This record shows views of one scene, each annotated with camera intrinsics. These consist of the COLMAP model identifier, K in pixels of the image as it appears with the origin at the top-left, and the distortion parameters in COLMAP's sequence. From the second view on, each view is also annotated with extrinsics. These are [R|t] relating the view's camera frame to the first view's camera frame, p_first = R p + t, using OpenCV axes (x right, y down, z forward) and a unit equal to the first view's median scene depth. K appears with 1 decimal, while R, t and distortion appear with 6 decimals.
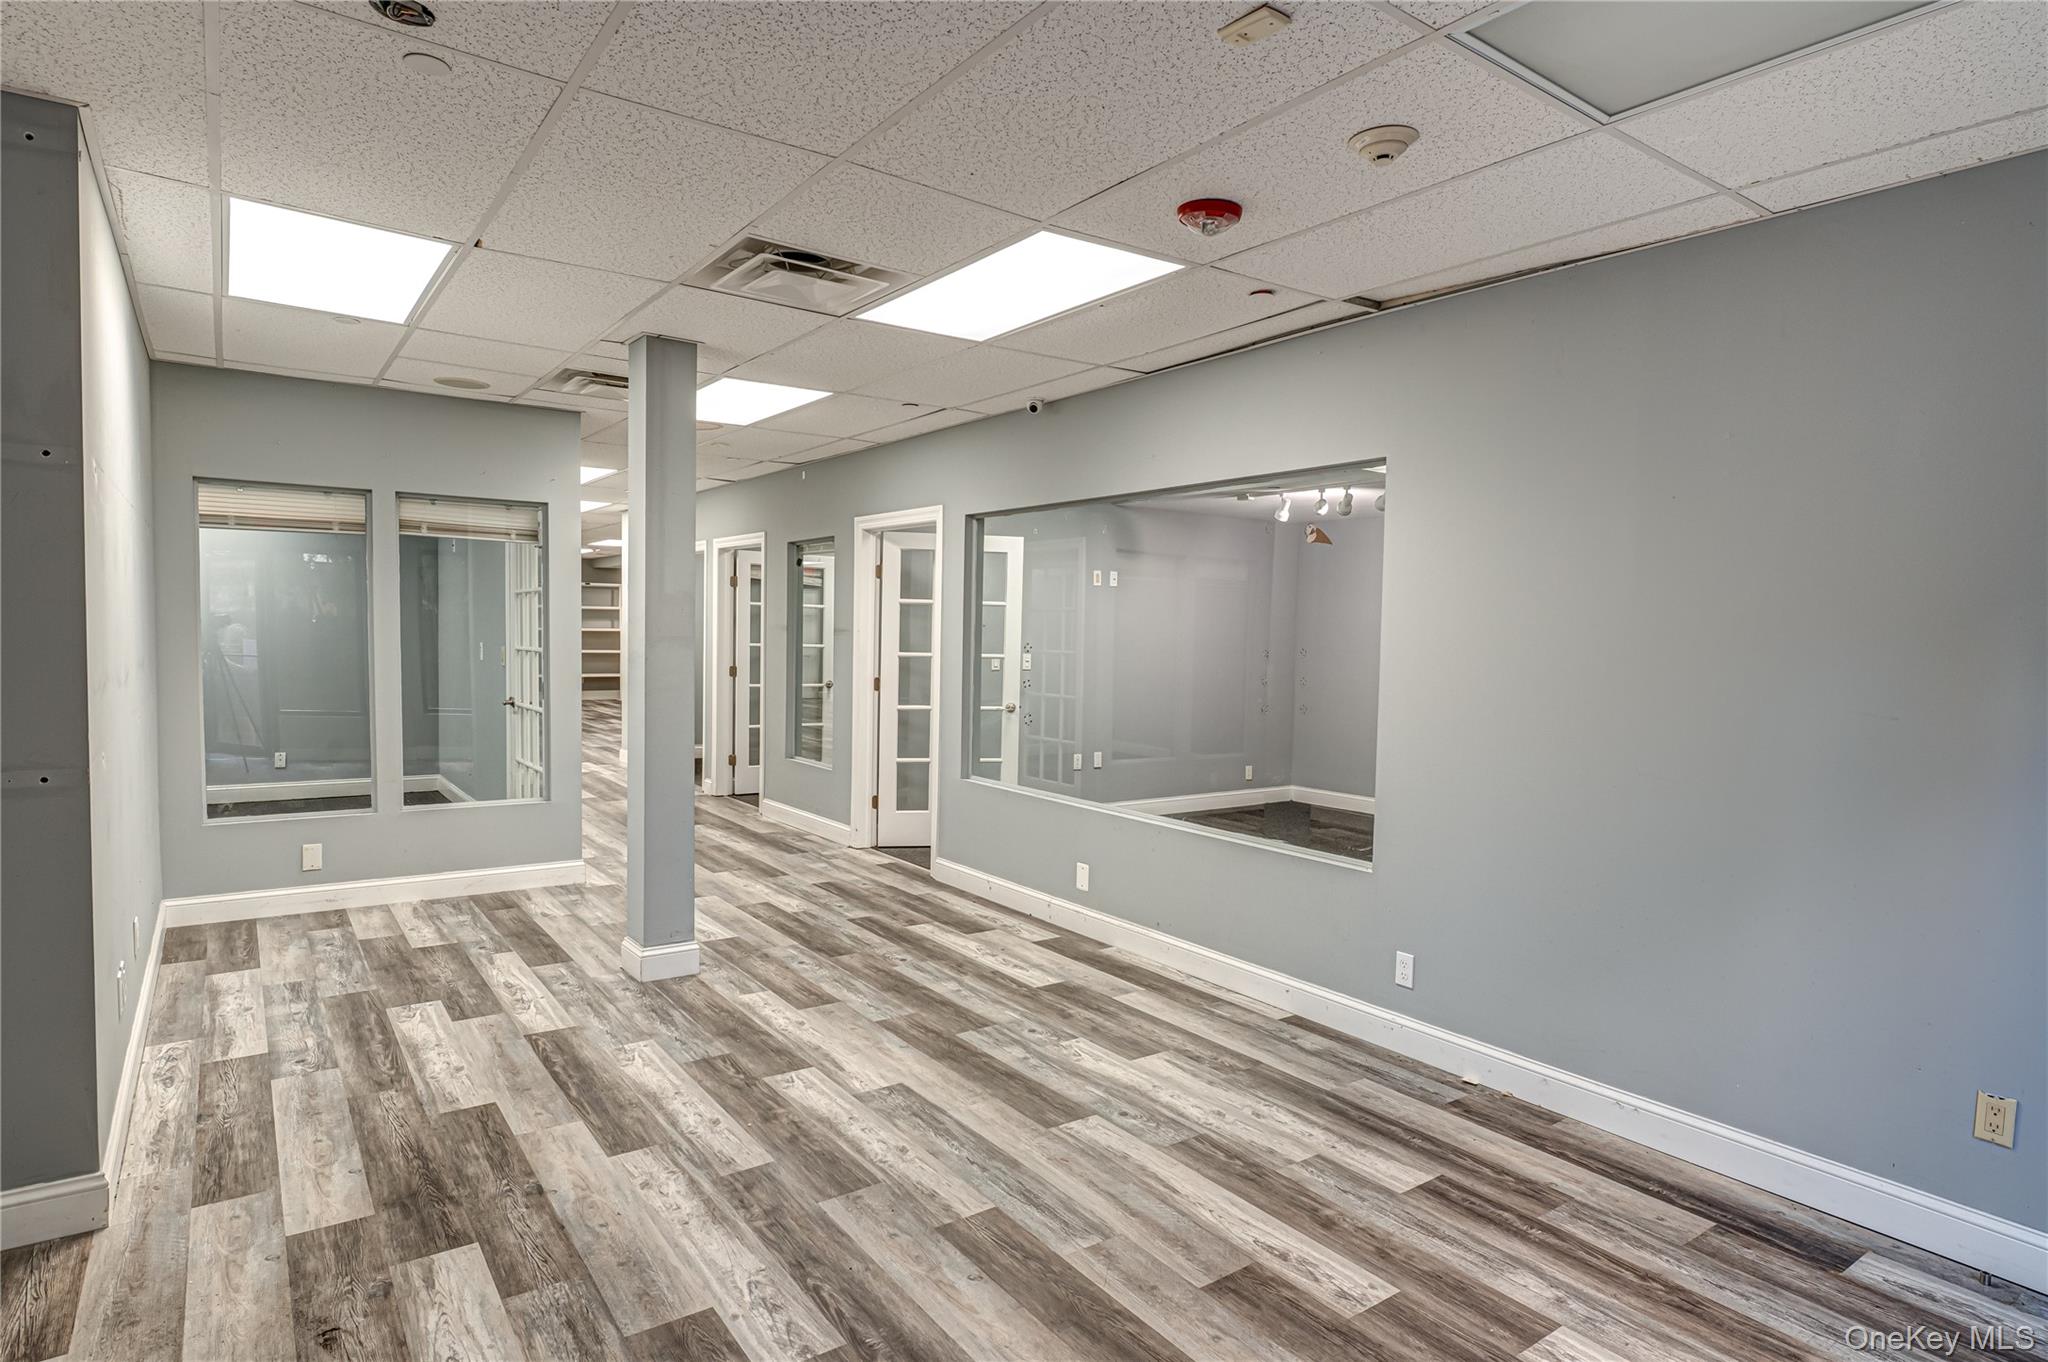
lens RADIAL K [[1129.1, 0, 1028.7], [0, 1129.1, 680.1], [0, 0, 1]] dist [-0.004817, 0.000200]
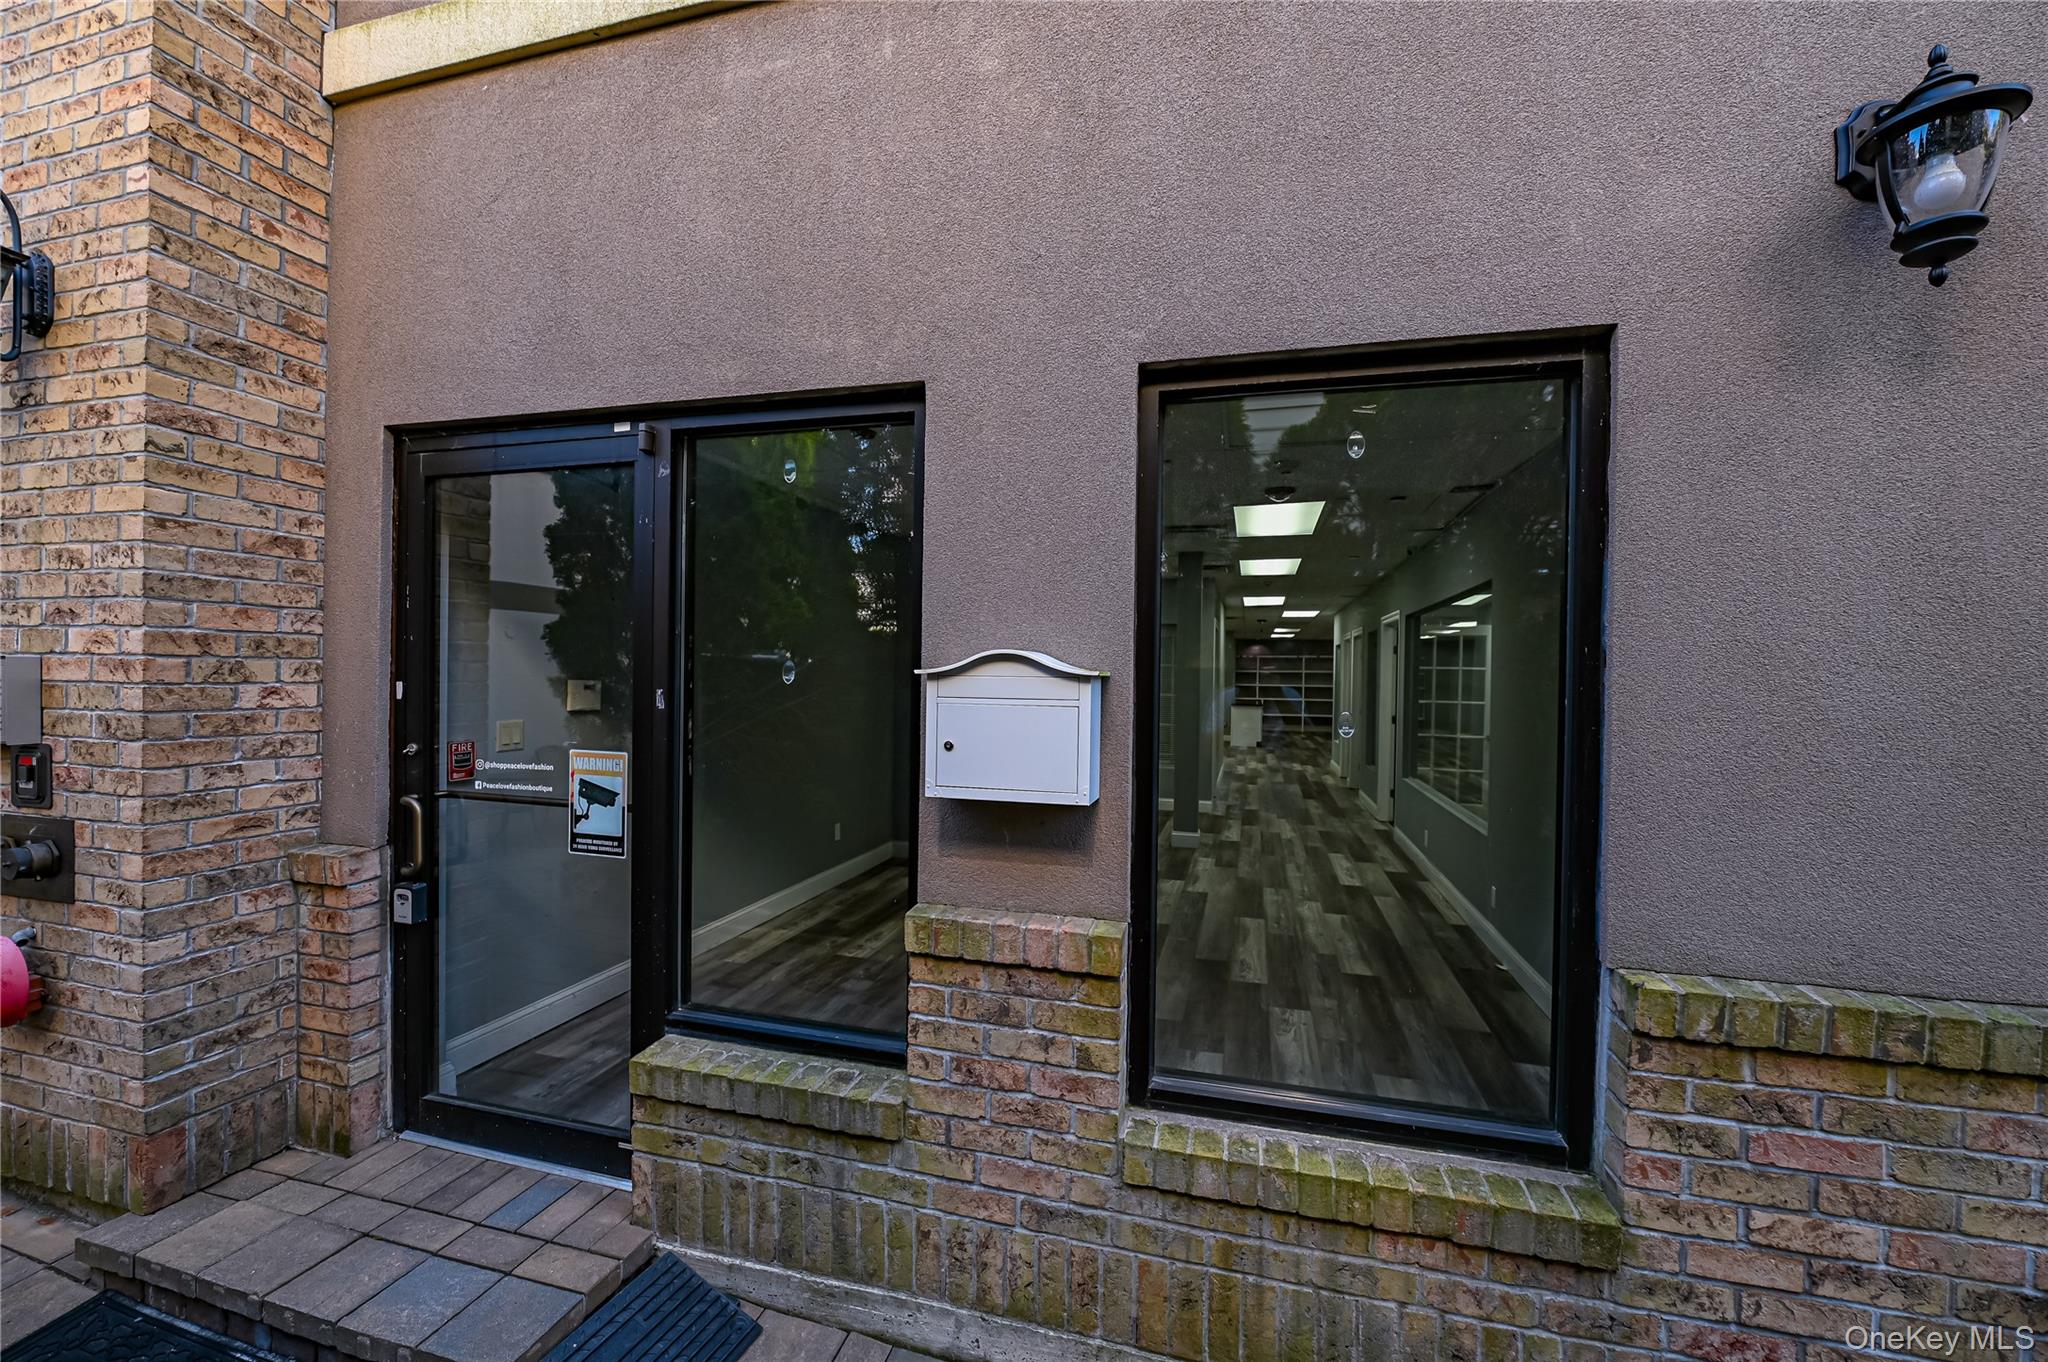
lens RADIAL K [[805.3, 0, 1032.7], [0, 805.3, 681.8], [0, 0, 1]] dist [-0.007266, -0.000716]
pose [[0.632713, -0.003131, -0.774380, 0.790222], [-0.038483, 0.998629, -0.035481, 0.017343], [0.773429, 0.052250, 0.631725, -0.234428]]
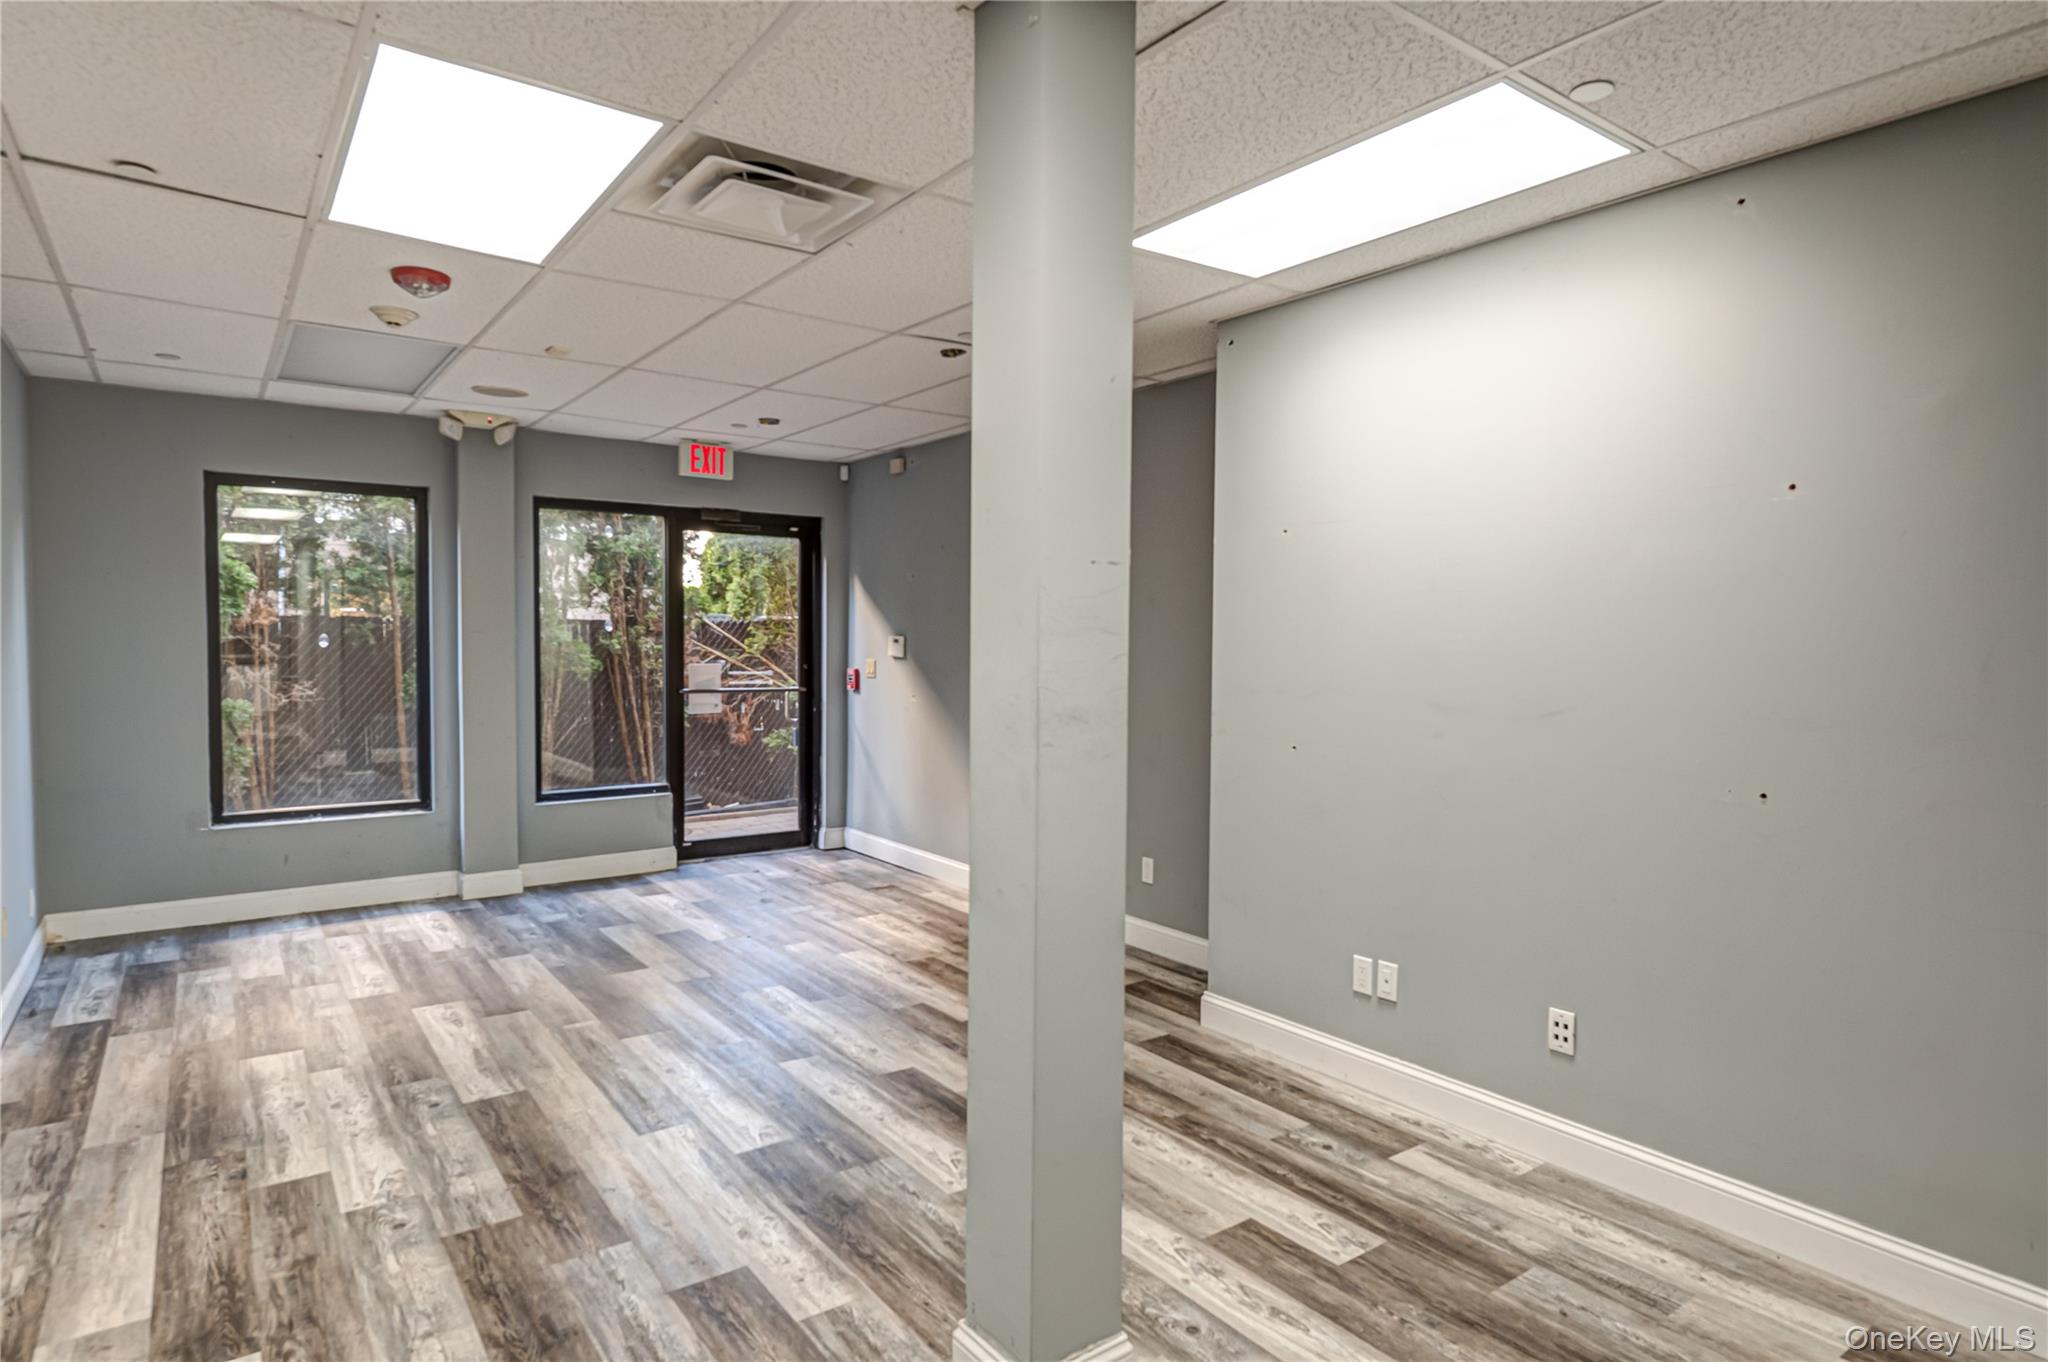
lens RADIAL K [[1129.1, 0, 1025.1], [0, 1129.1, 681.1], [0, 0, 1]] dist [-0.004817, 0.000200]
pose [[-0.999587, -0.027419, -0.008617, -0.363153], [-0.028052, 0.995996, 0.084881, -0.080780], [0.006255, 0.085087, -0.996354, 1.685371]]
